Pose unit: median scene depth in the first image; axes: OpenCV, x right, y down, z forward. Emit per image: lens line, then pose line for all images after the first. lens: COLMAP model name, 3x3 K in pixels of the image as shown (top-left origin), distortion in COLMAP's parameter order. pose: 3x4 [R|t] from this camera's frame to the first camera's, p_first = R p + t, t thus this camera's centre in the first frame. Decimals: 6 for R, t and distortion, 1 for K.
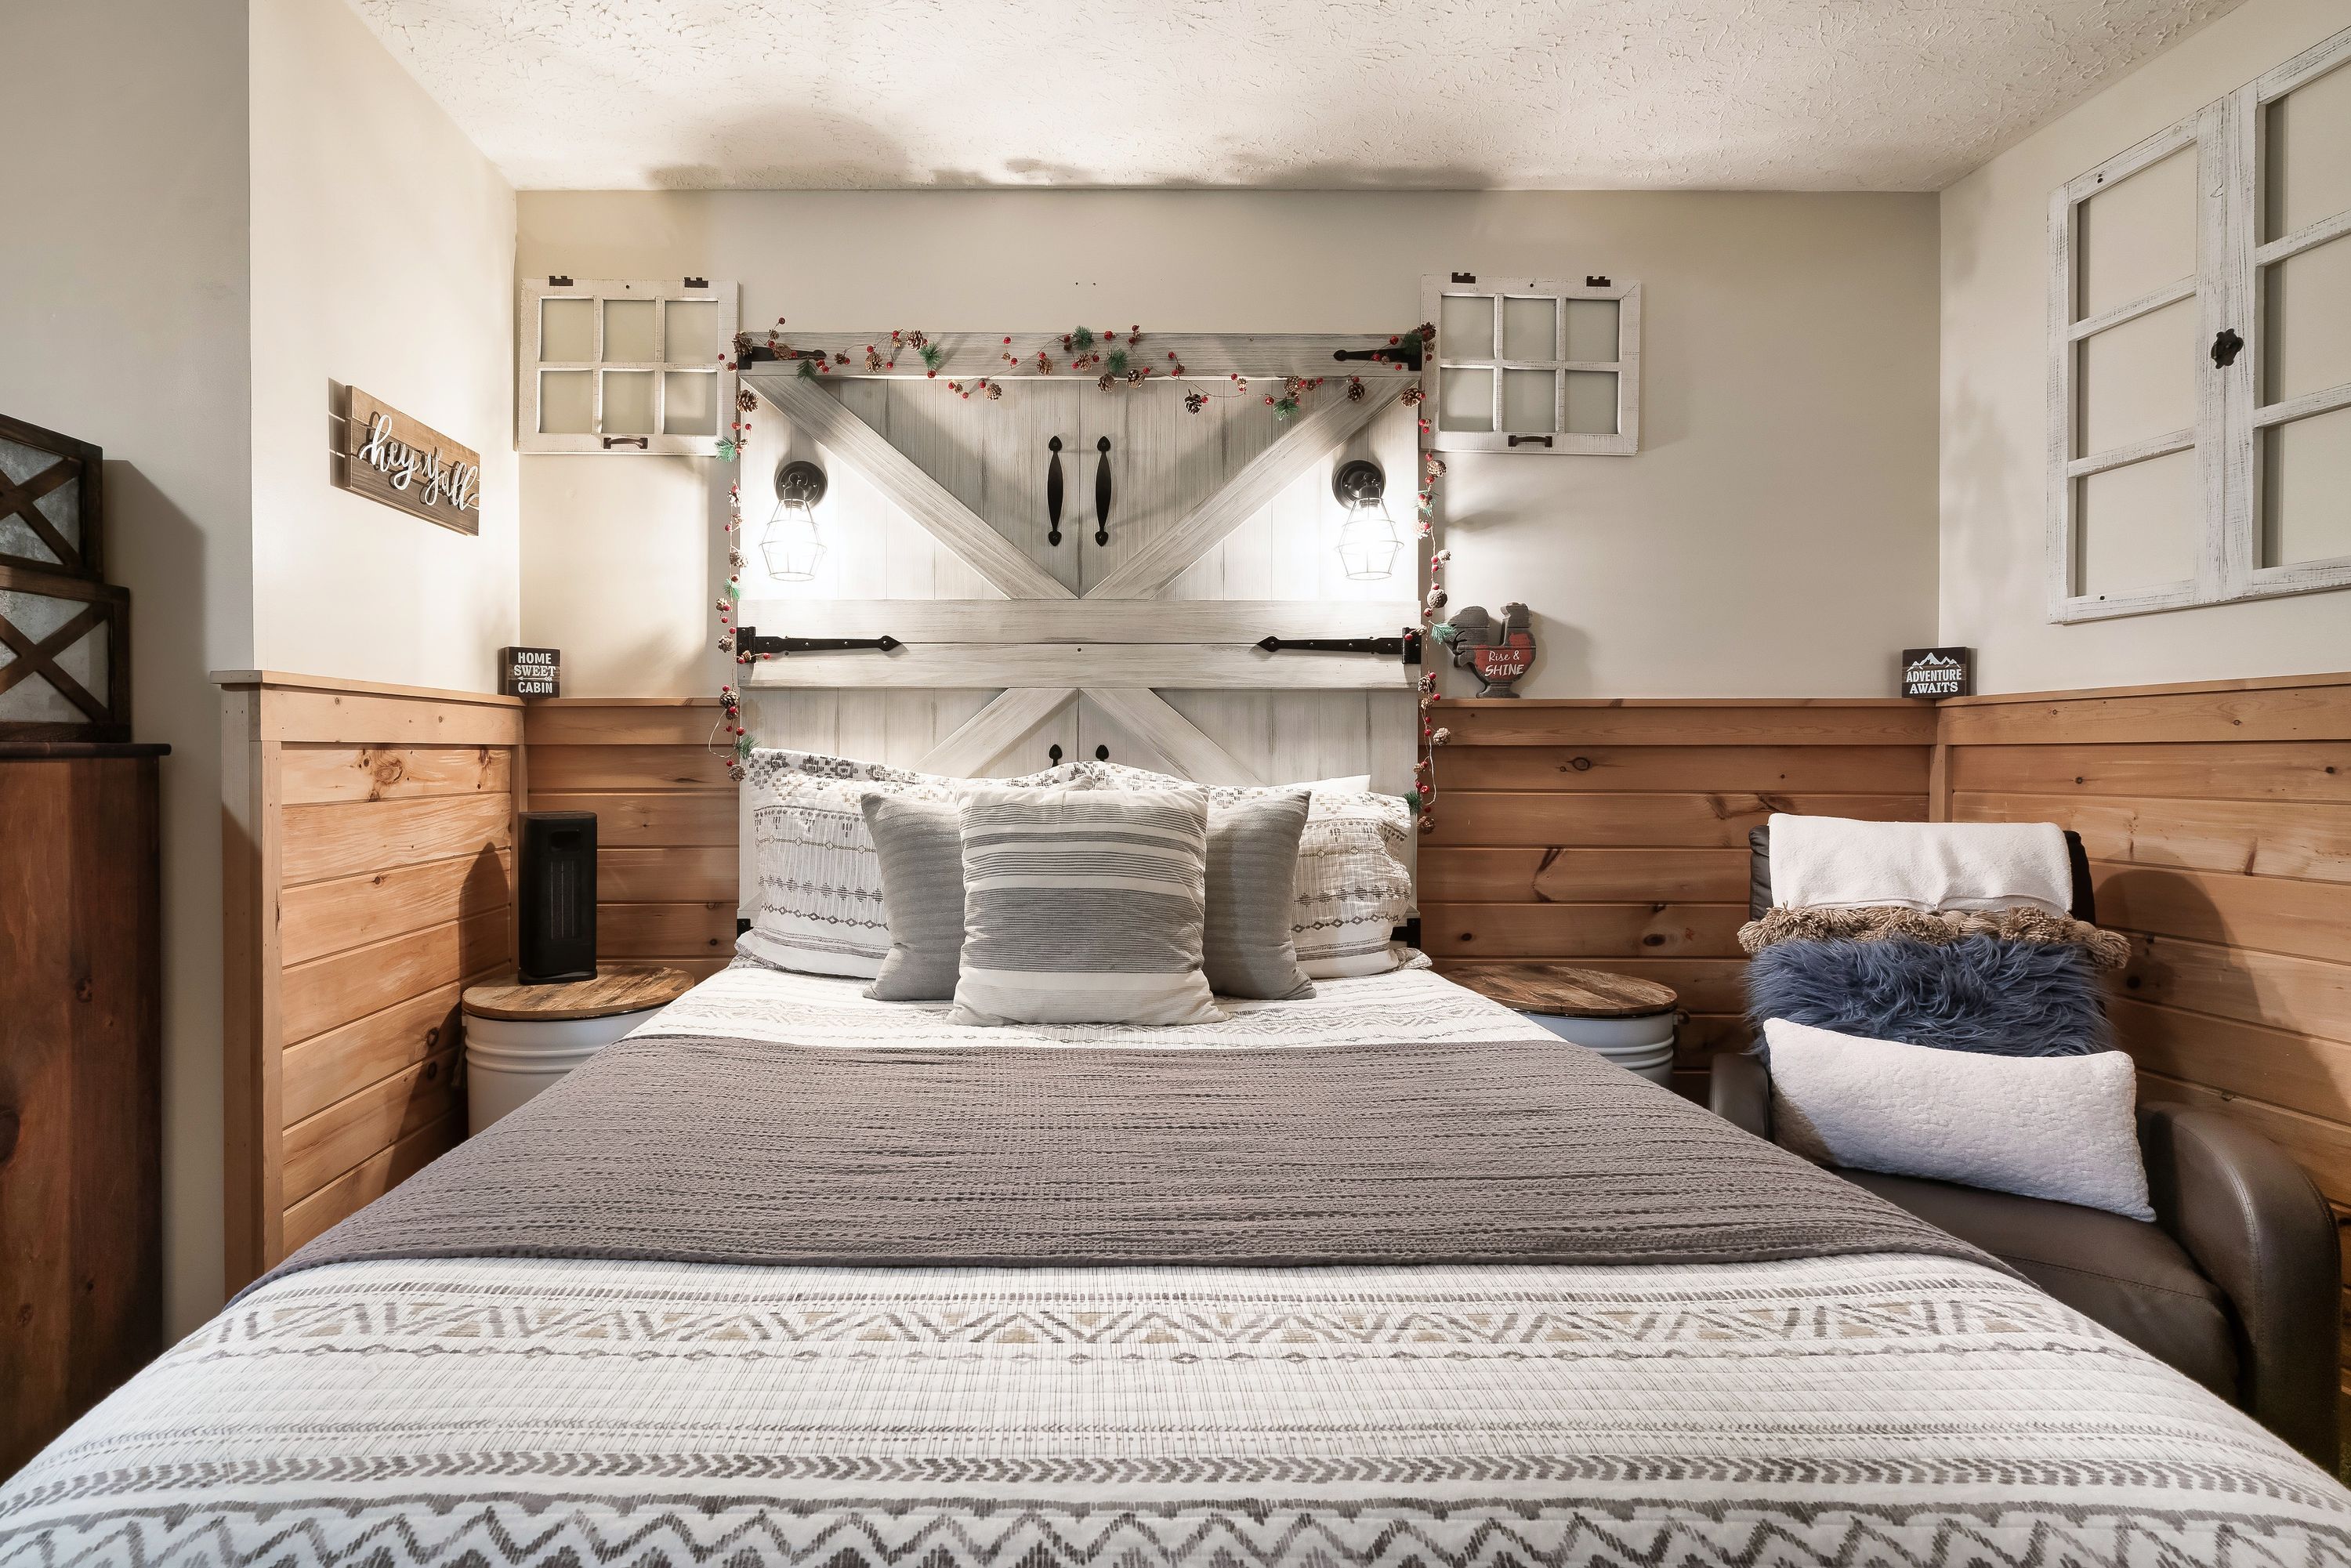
lens RADIAL K [[1125.7, 0, 1175.5], [0, 1125.7, 784.0], [0, 0, 1]] dist [-0.002034, 0.000836]
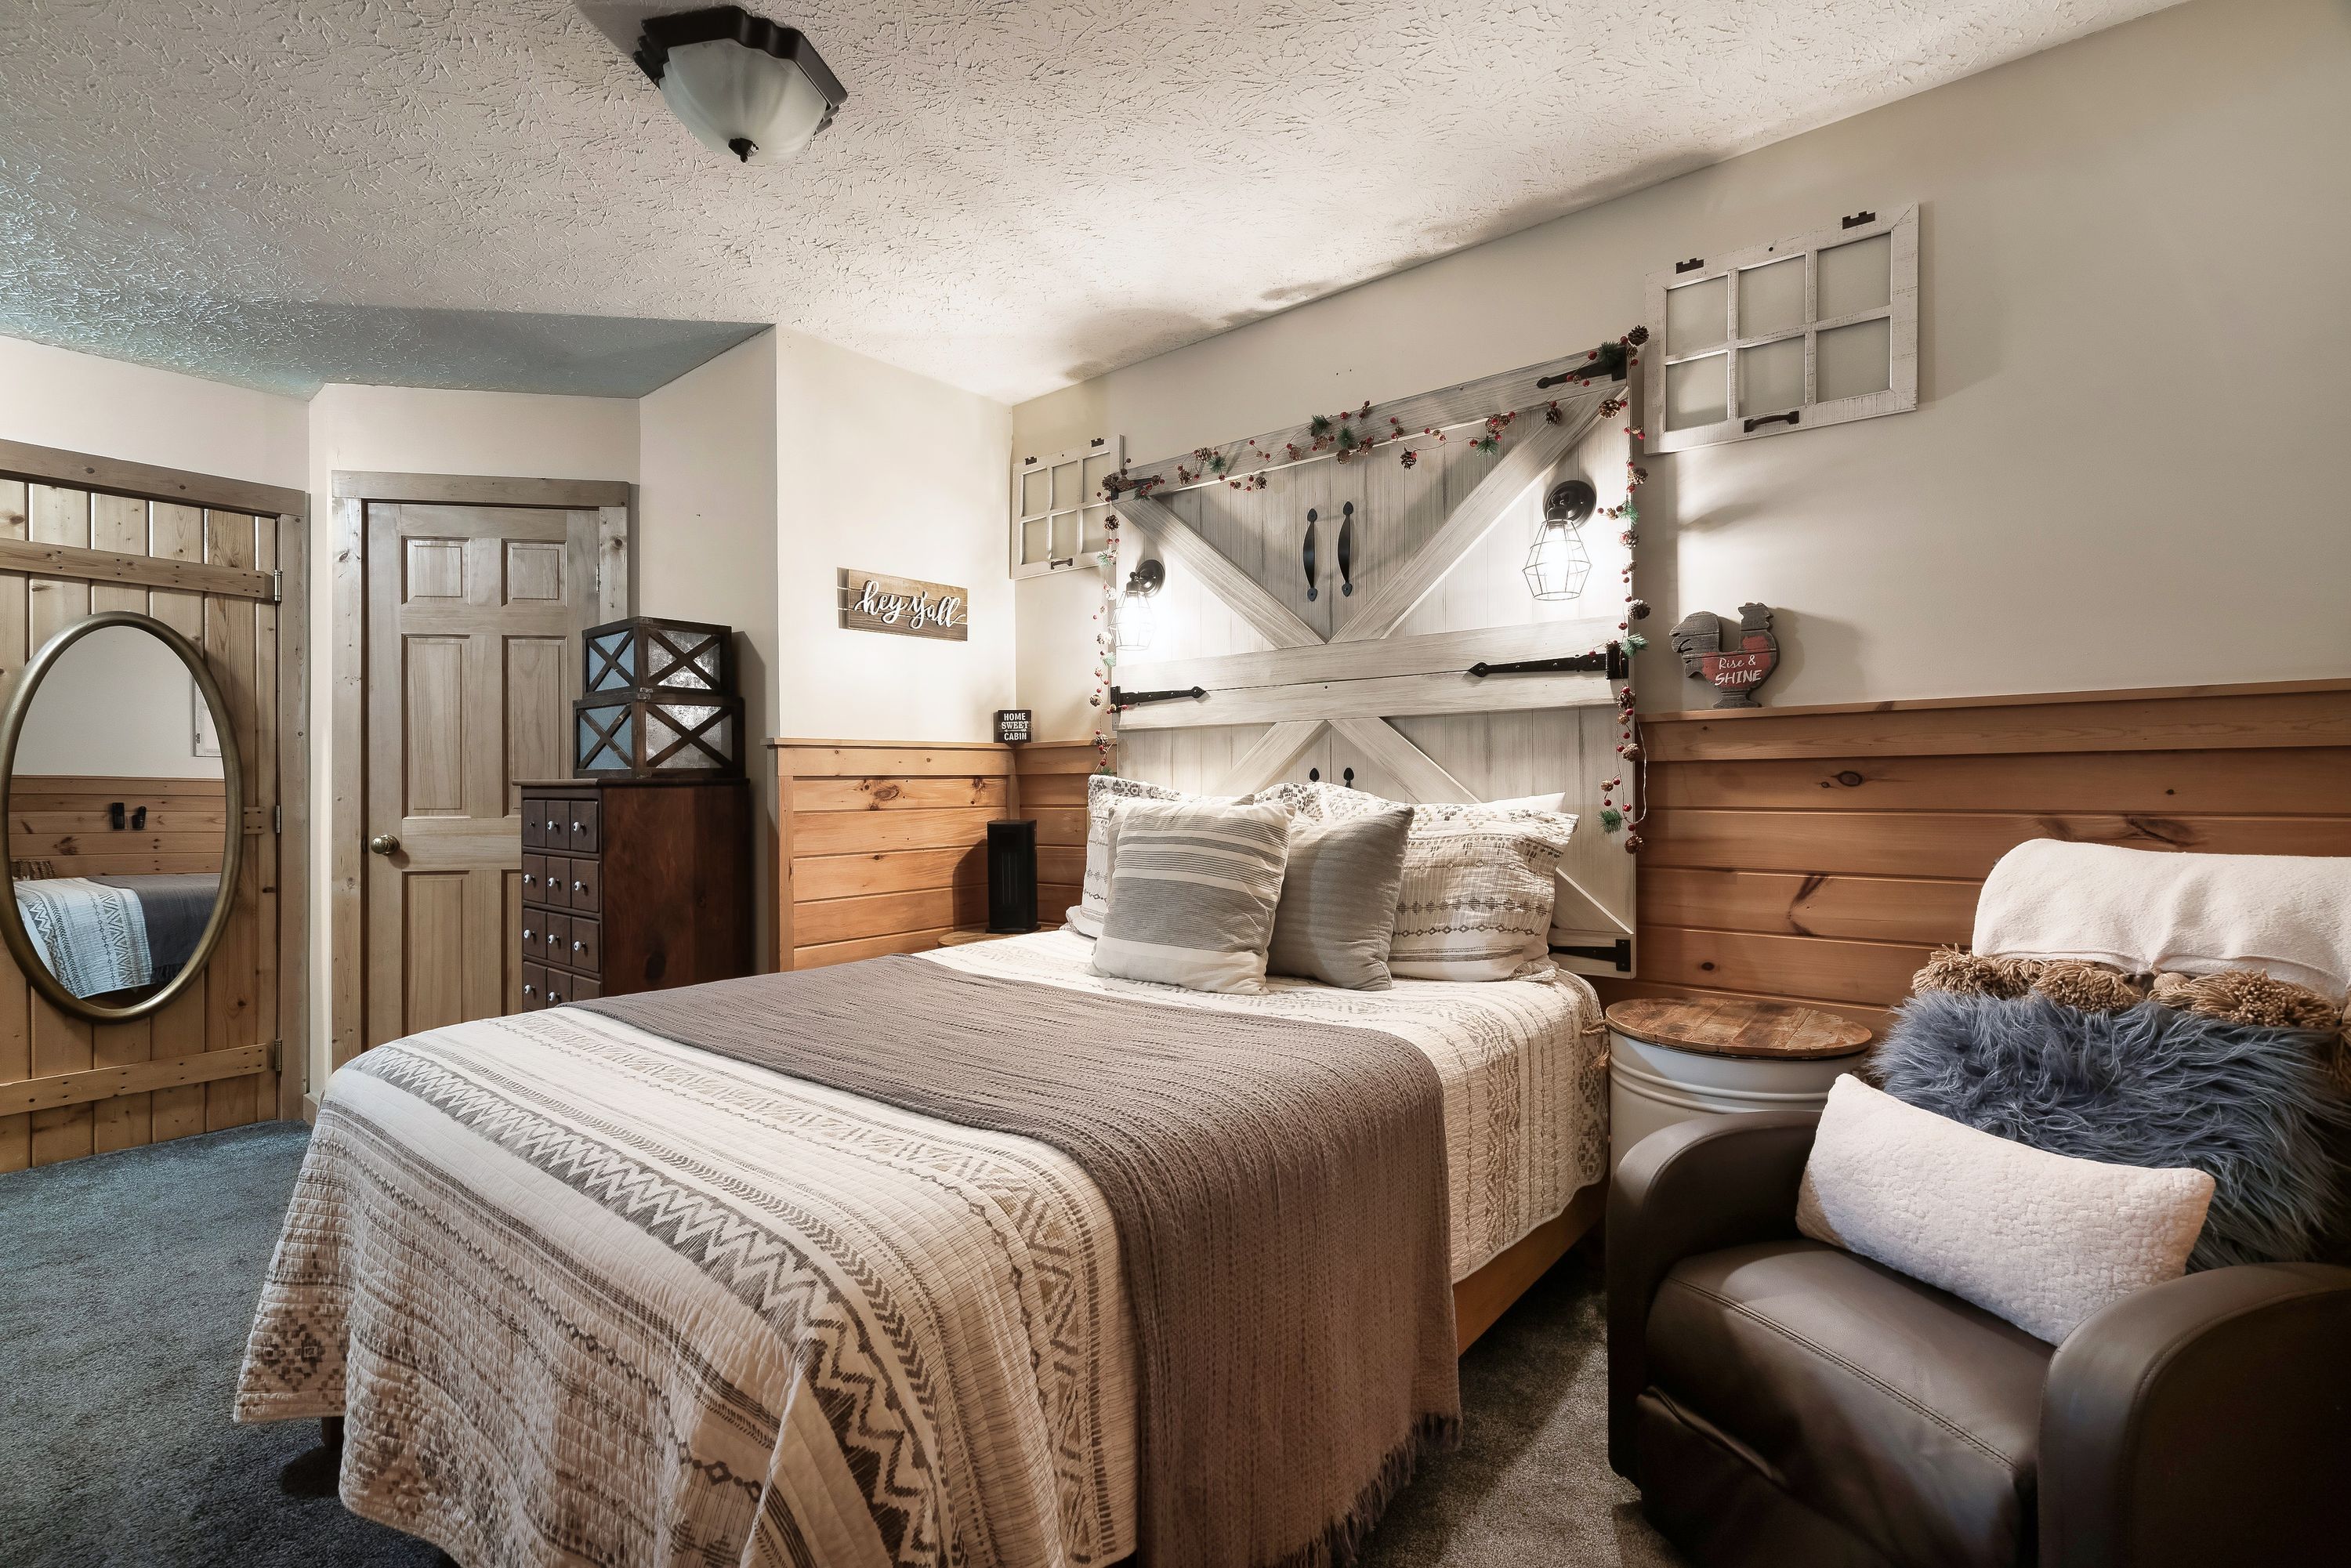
lens RADIAL K [[1069.0, 0, 1157.0], [0, 1069.0, 794.5], [0, 0, 1]] dist [0.001477, 0.000150]
pose [[0.770137, -0.003240, -0.637870, 0.491311], [-0.003345, 0.999953, -0.009118, 0.003707], [0.637869, 0.009156, 0.770090, 0.029114]]
